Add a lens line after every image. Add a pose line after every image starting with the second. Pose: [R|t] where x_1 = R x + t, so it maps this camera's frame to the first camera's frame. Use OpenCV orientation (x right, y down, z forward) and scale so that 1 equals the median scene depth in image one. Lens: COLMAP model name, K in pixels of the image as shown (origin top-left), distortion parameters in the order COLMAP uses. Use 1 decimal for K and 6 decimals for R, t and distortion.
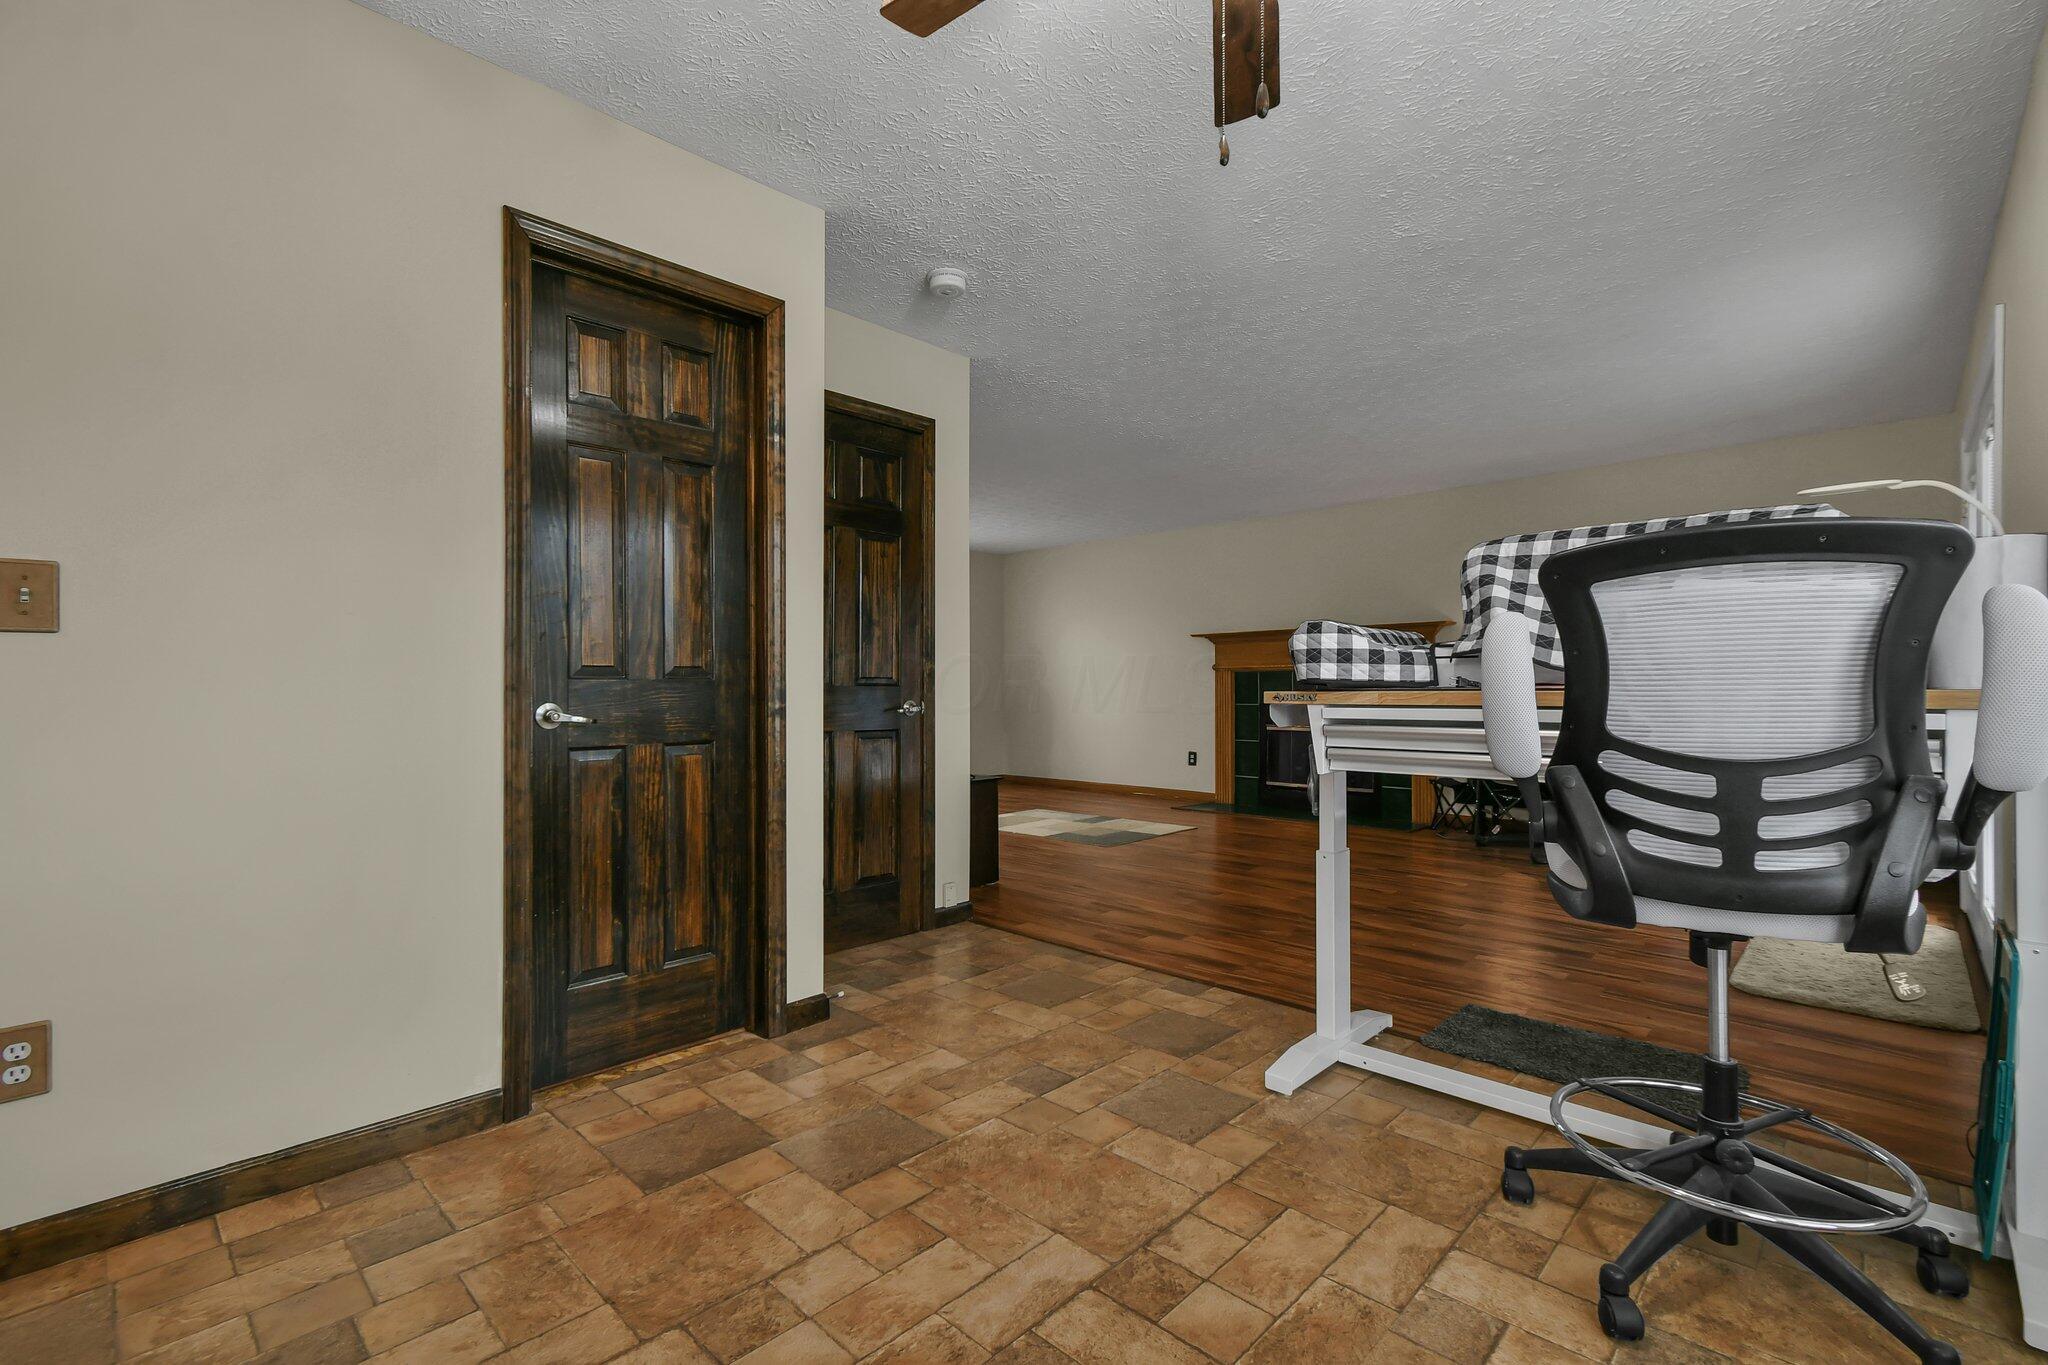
lens RADIAL K [[918.2, 0, 1026.1], [0, 918.2, 681.5], [0, 0, 1]] dist [0.008813, -0.007592]
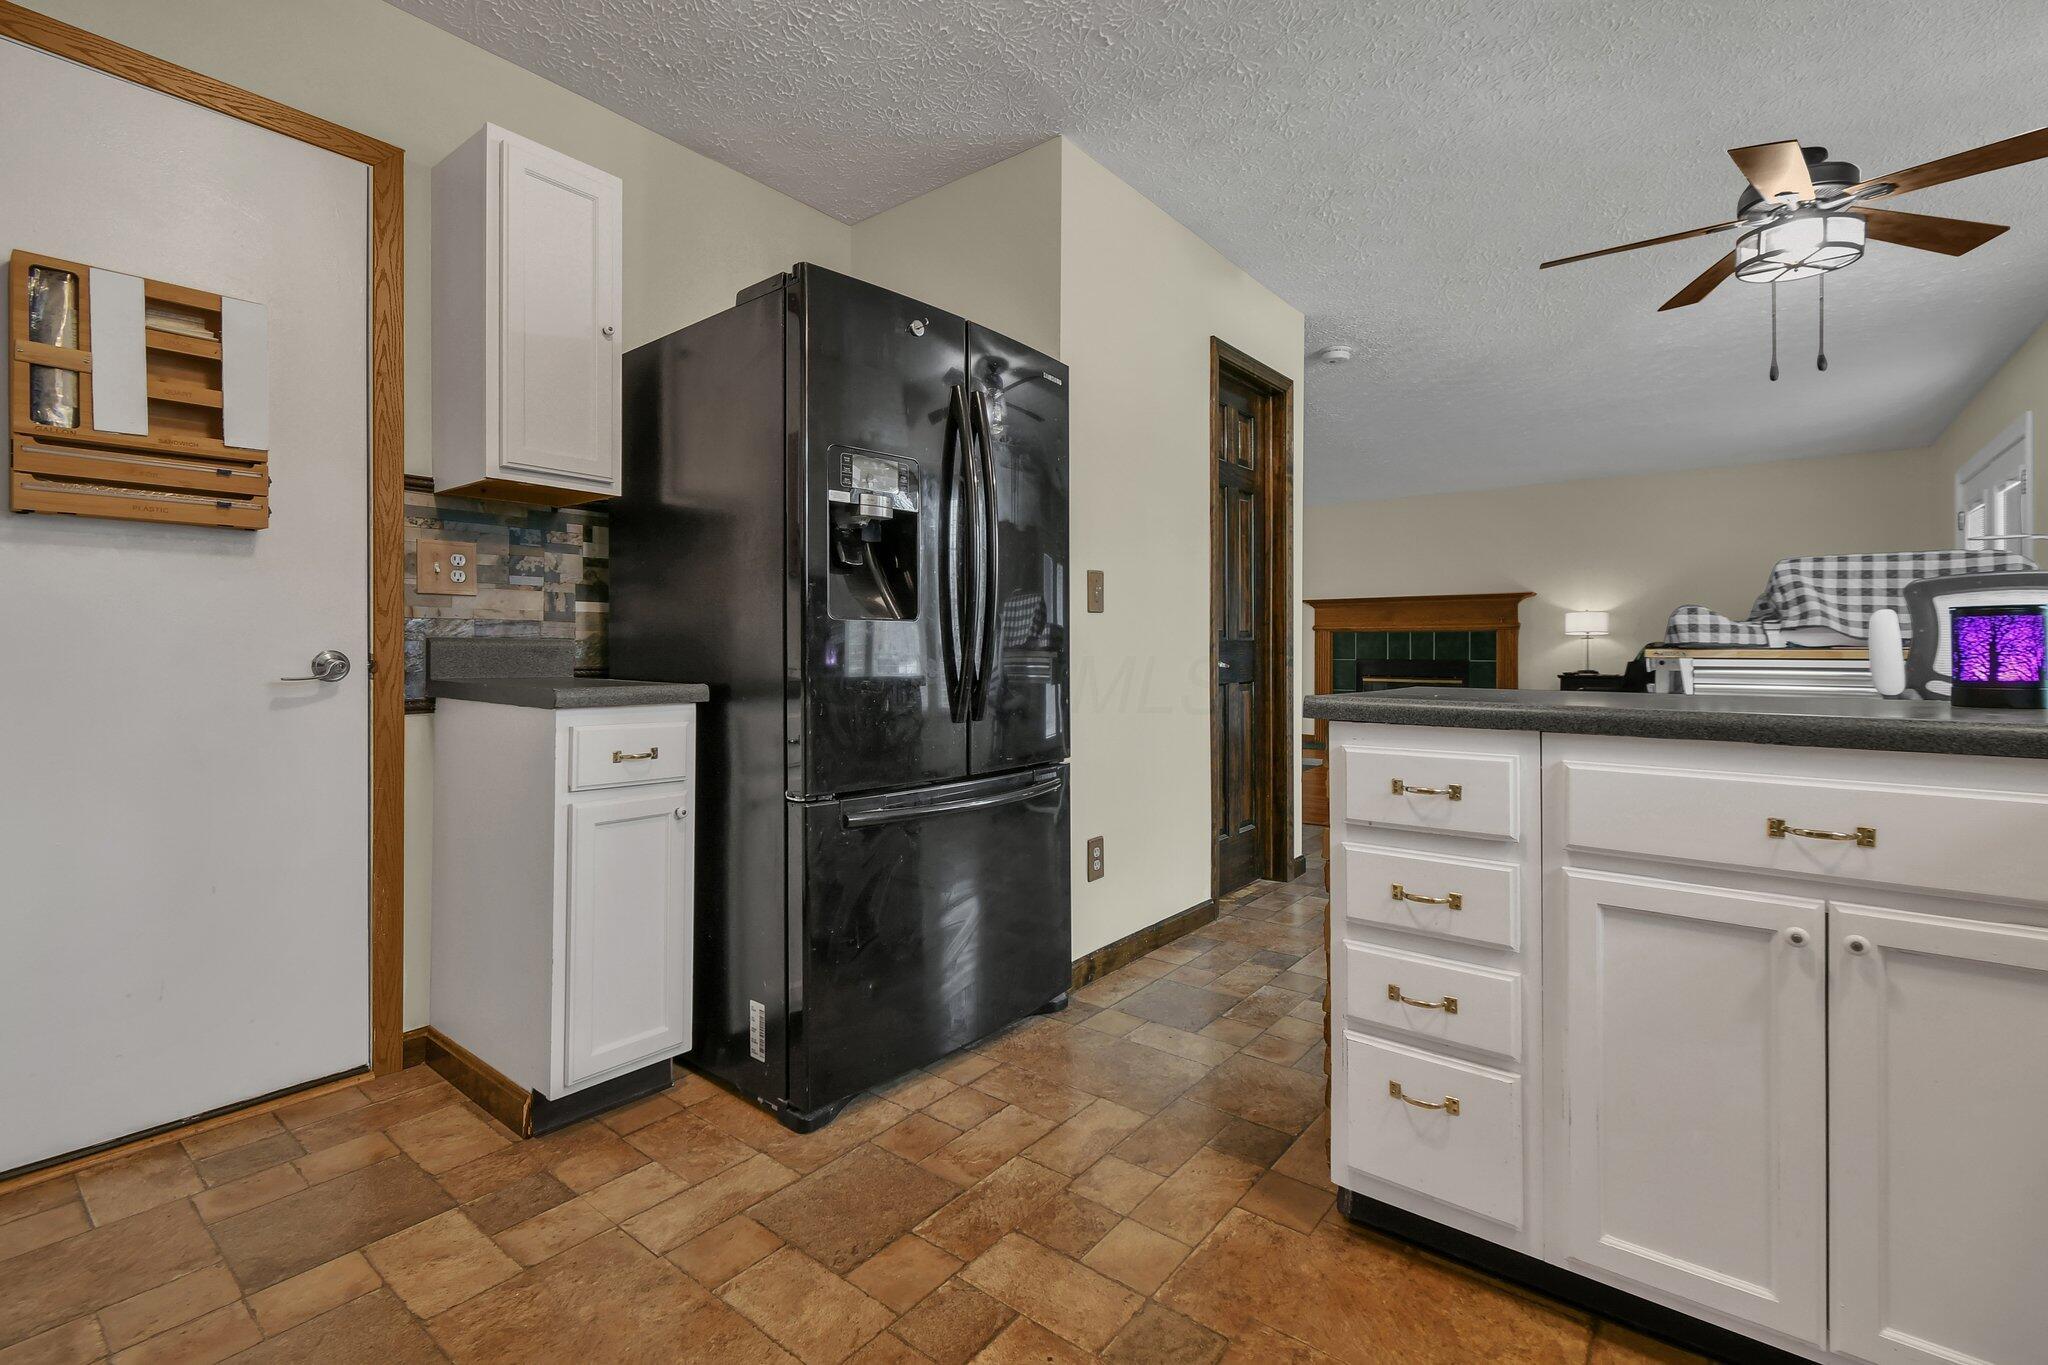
lens RADIAL K [[918.2, 0, 1021.2], [0, 918.2, 643.0], [0, 0, 1]] dist [0.008813, -0.007592]
pose [[0.995621, 0.007788, 0.093158, -1.050890], [-0.008543, 0.999934, 0.007713, -0.003603], [-0.093092, -0.008475, 0.995621, -0.538160]]
